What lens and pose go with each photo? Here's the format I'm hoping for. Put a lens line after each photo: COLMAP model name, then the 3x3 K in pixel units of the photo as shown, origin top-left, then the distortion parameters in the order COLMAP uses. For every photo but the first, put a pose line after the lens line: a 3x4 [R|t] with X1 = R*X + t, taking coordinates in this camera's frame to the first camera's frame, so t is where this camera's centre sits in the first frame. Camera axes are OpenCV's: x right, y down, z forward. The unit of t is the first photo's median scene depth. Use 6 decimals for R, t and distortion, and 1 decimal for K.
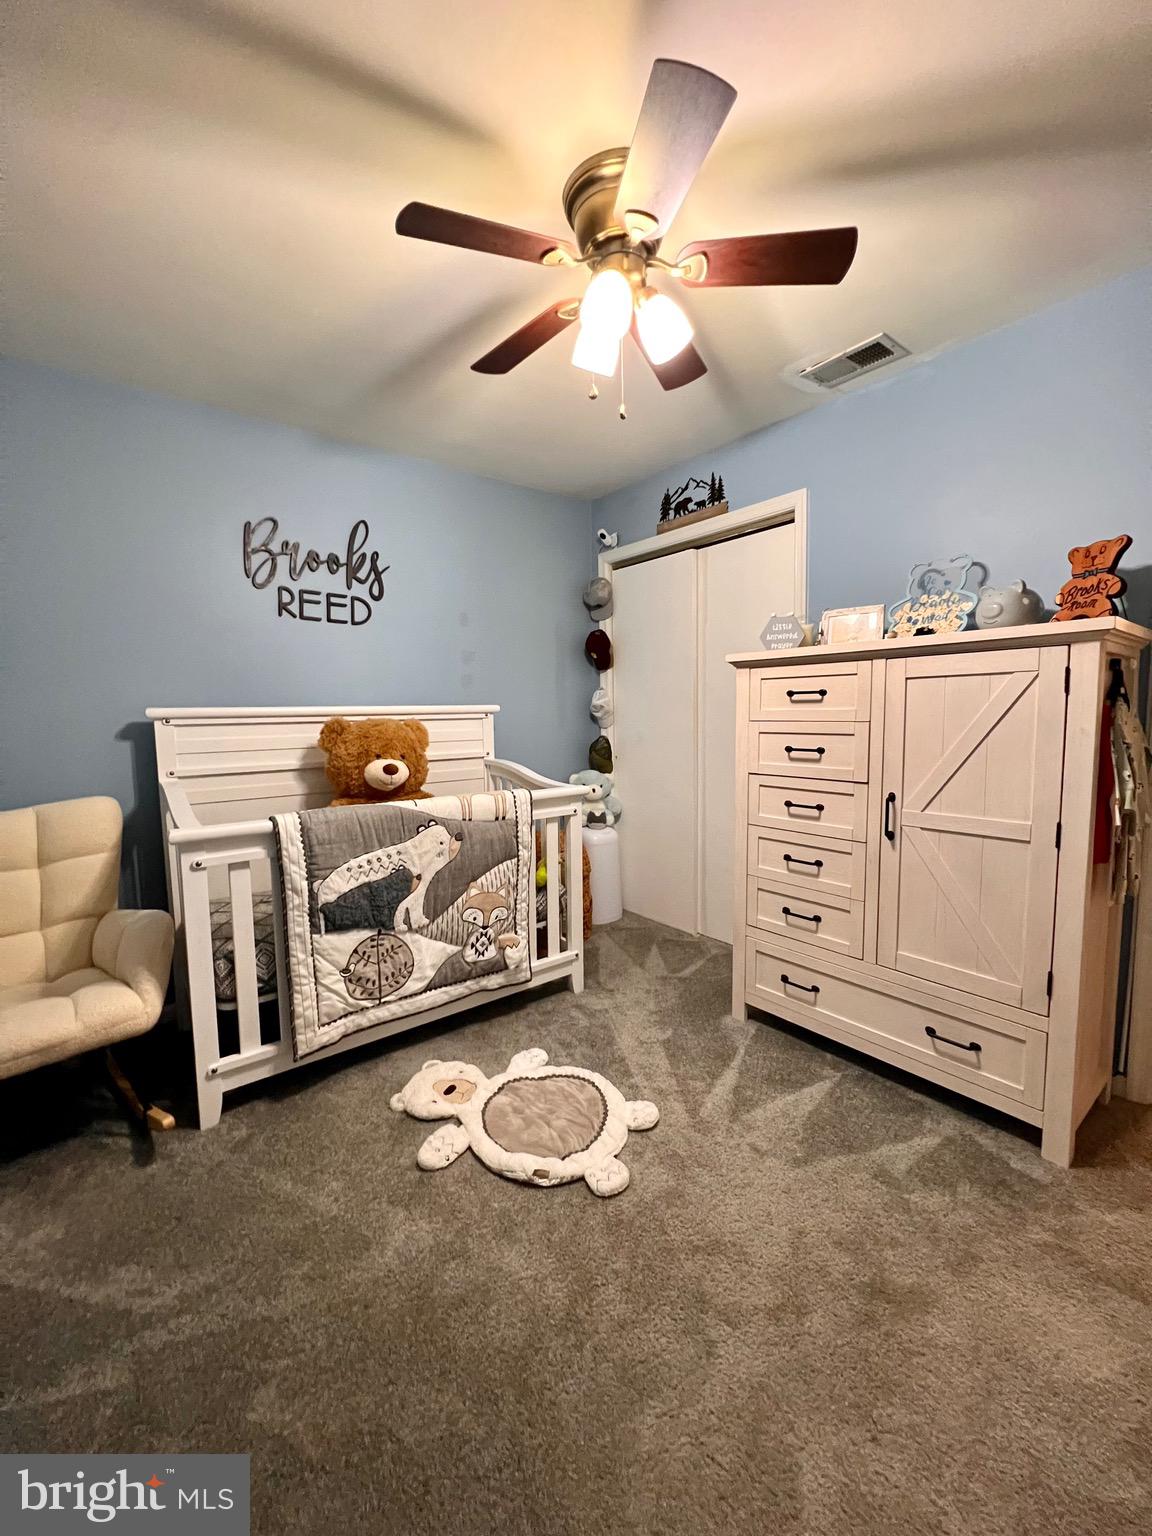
lens RADIAL K [[615.2, 0, 577.9], [0, 615.2, 767.3], [0, 0, 1]] dist [-0.005891, 0.000451]
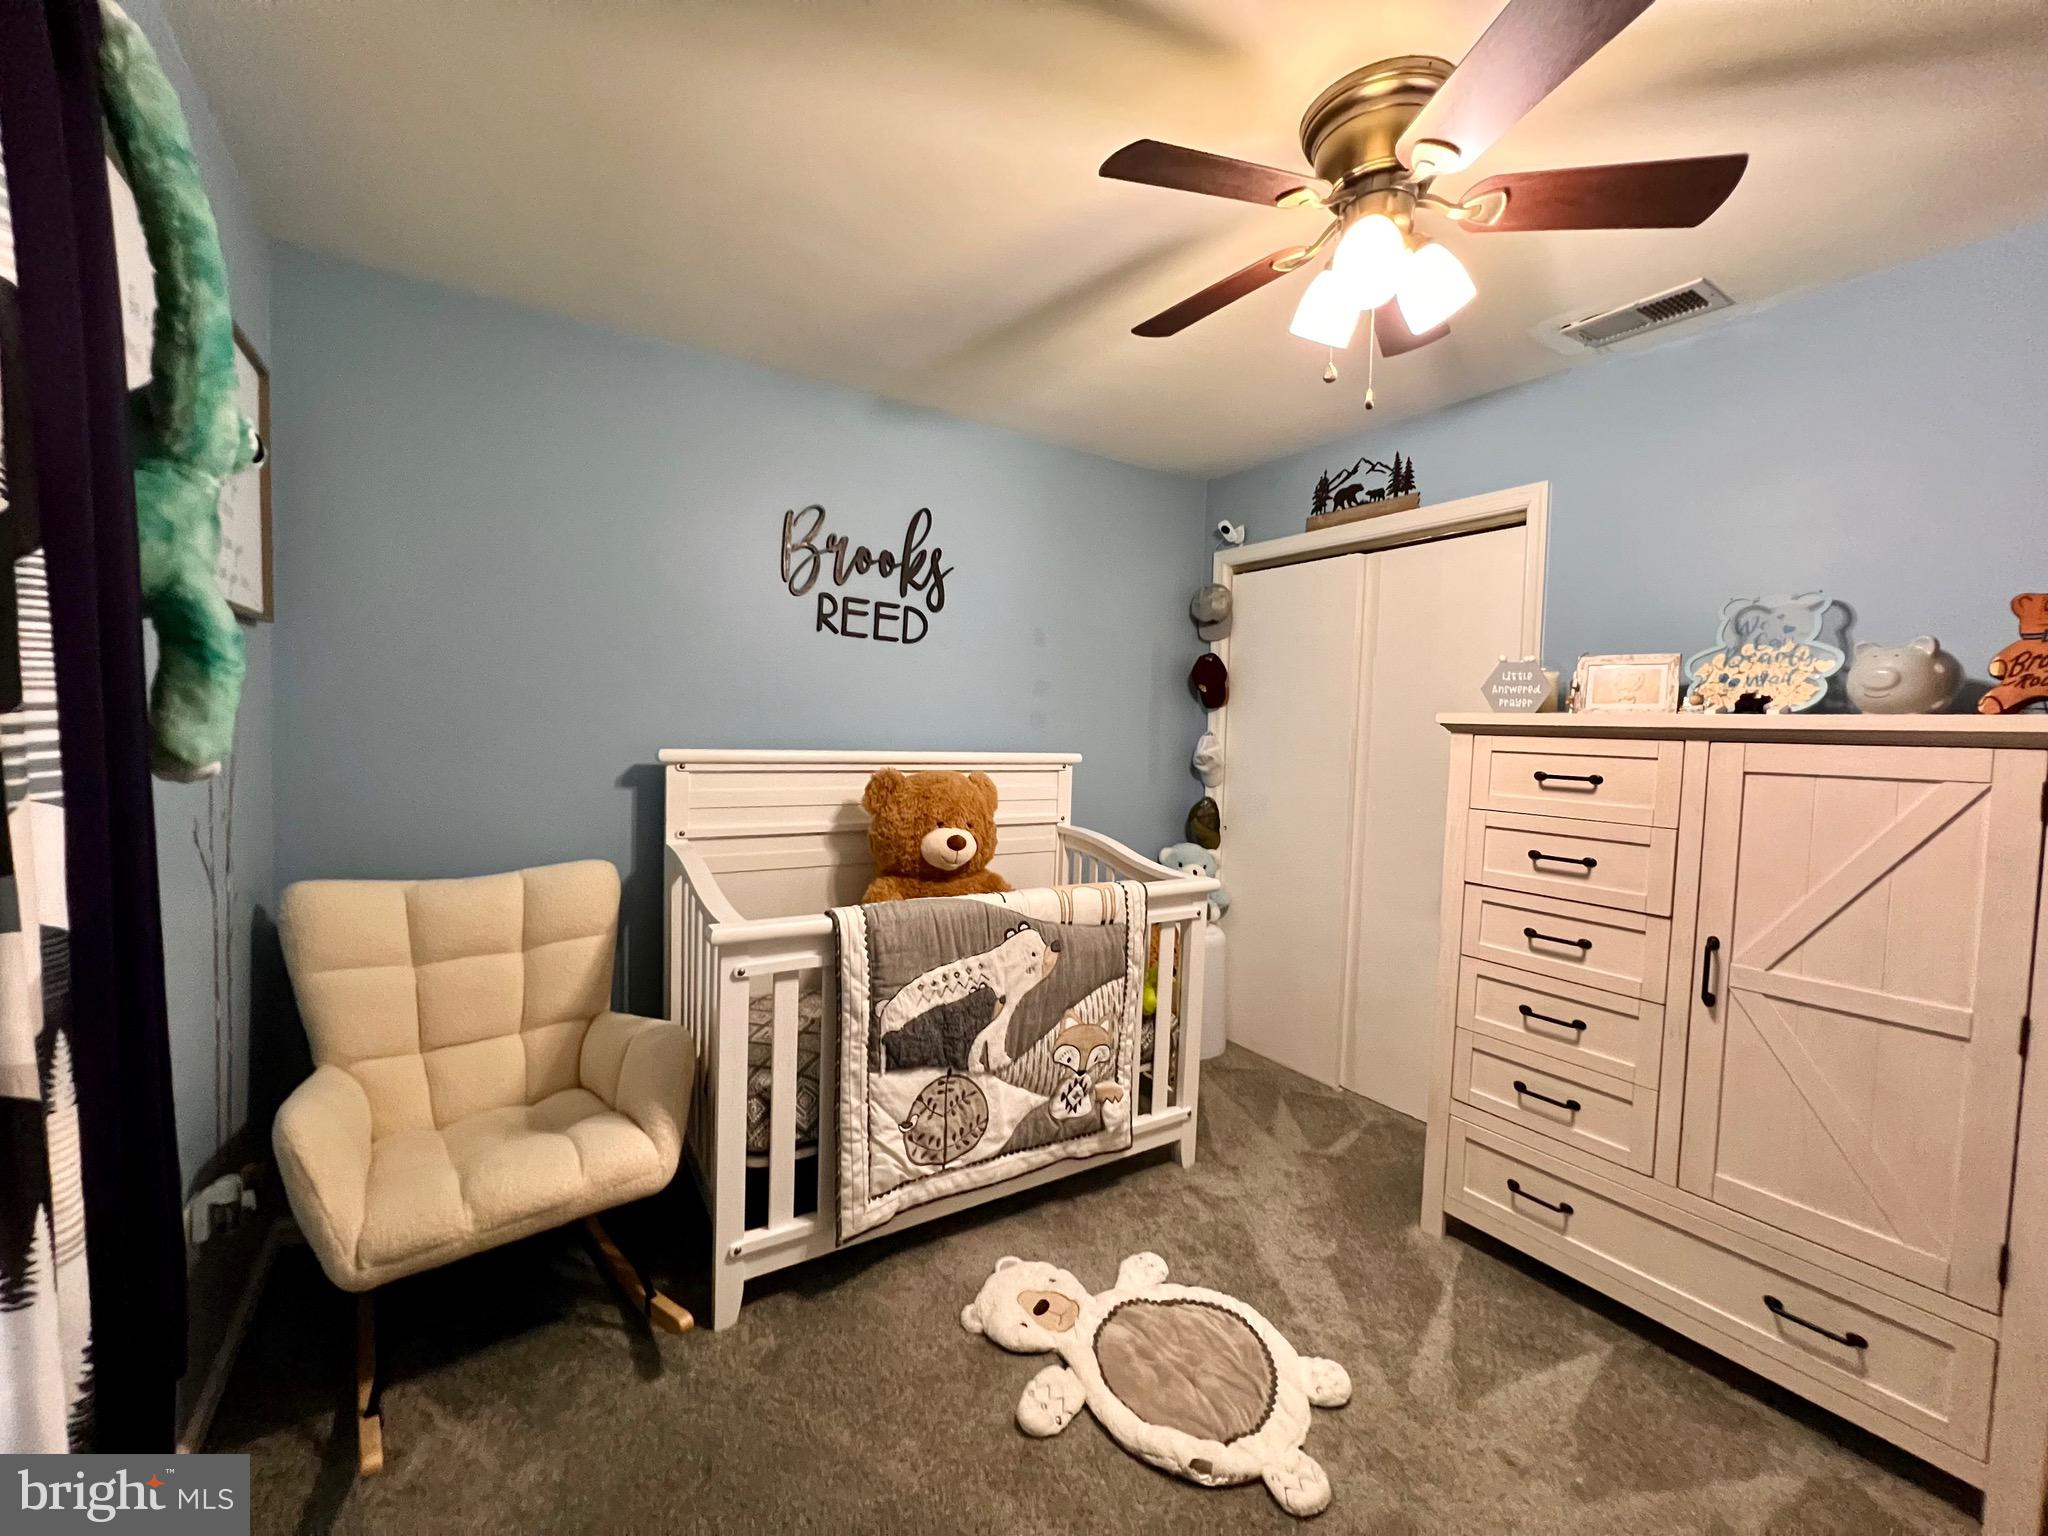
lens RADIAL K [[819.9, 0, 1019.9], [0, 819.9, 767.2], [0, 0, 1]] dist [-0.005765, 0.001530]
pose [[0.994013, 0.051449, -0.096390, -0.160886], [-0.055700, 0.997566, -0.041946, -0.059703], [0.093997, 0.047064, 0.994459, 0.013749]]
